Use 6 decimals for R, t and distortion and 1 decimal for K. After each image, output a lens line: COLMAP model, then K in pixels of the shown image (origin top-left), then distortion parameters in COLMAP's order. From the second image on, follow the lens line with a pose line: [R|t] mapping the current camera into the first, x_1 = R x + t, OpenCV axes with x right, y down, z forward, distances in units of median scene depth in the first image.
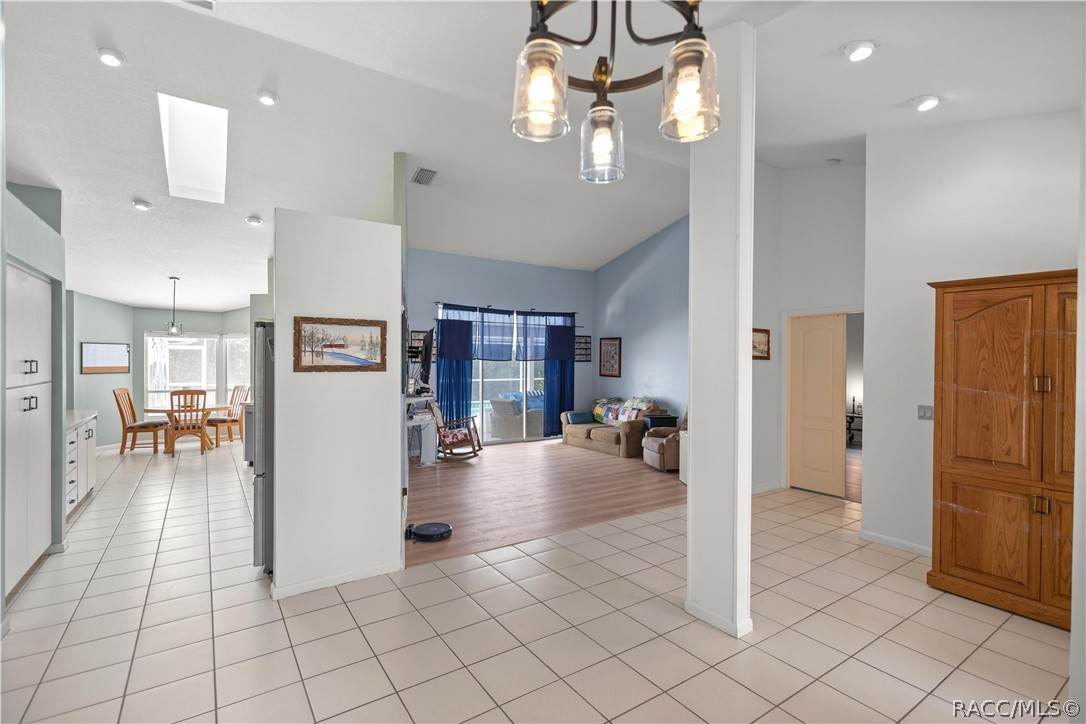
lens RADIAL K [[502.8, 0, 543.9], [0, 502.8, 363.2], [0, 0, 1]] dist [0.004728, -0.001454]
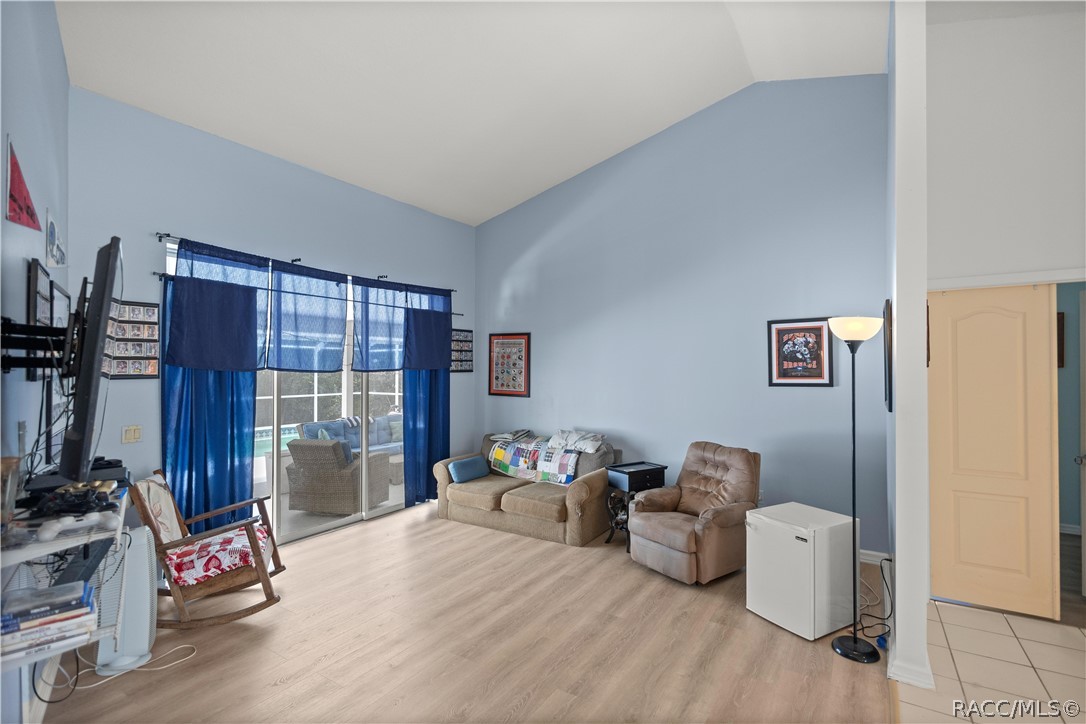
lens RADIAL K [[502.8, 0, 549.3], [0, 502.8, 365.4], [0, 0, 1]] dist [0.004728, -0.001454]
pose [[0.913551, -0.002320, 0.406717, -0.079735], [0.007167, 0.999920, -0.010394, -0.004325], [-0.406660, 0.012410, 0.913495, 0.438464]]
